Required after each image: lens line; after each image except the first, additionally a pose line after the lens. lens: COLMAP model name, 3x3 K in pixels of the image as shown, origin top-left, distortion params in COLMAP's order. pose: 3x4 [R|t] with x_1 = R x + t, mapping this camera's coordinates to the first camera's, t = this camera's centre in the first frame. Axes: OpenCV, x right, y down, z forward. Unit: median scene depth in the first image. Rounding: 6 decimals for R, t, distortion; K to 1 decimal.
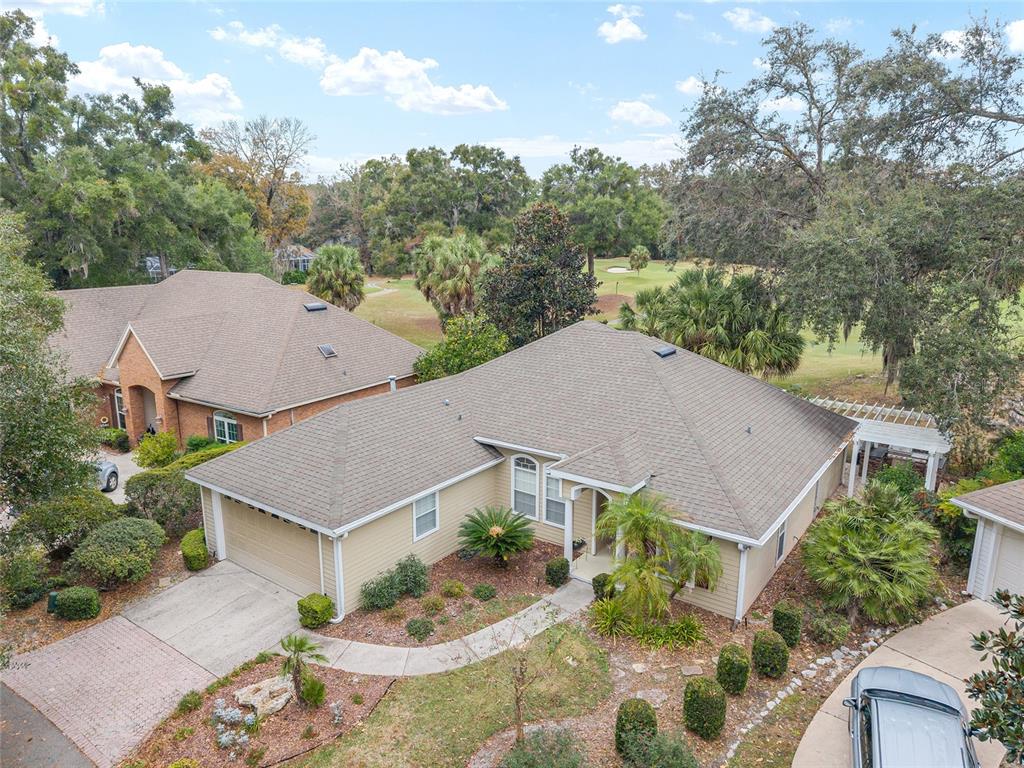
lens RADIAL K [[676.4, 0, 511.8], [0, 676.4, 385.6], [0, 0, 1]] dist [0.020102, -0.015057]
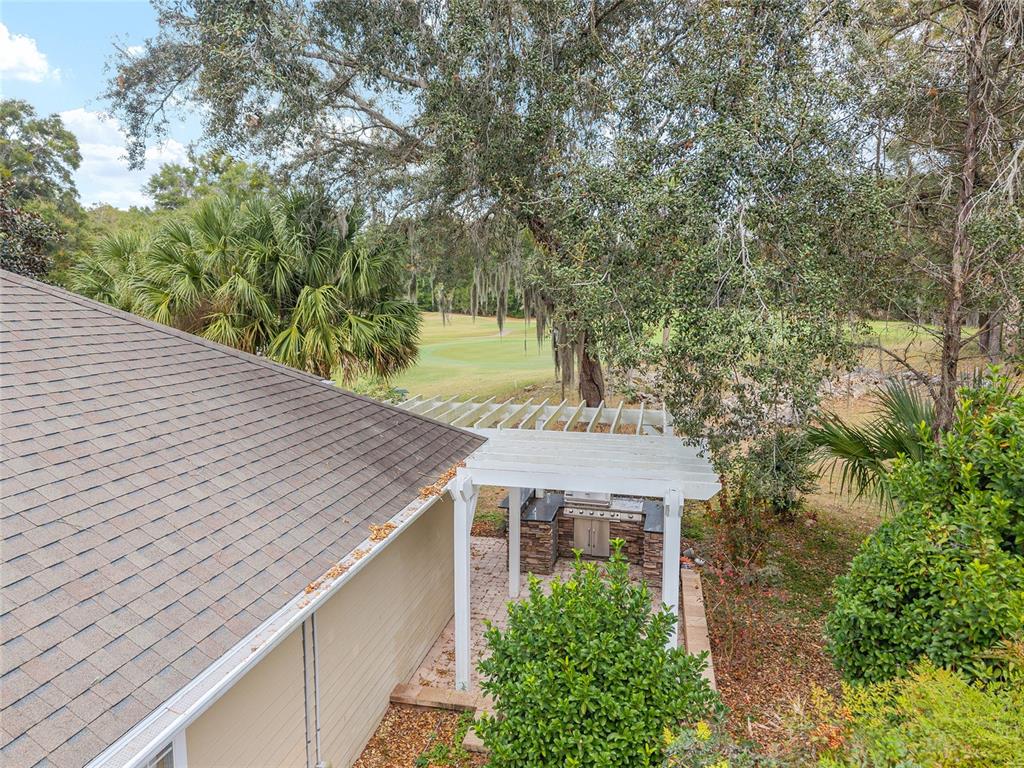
lens RADIAL K [[676.4, 0, 512.6], [0, 676.4, 382.9], [0, 0, 1]] dist [0.020102, -0.015057]
pose [[0.914234, -0.048784, 0.402240, 0.525094], [0.088503, 0.992798, -0.080746, 0.077234], [-0.395404, 0.109420, 0.911967, 0.905672]]
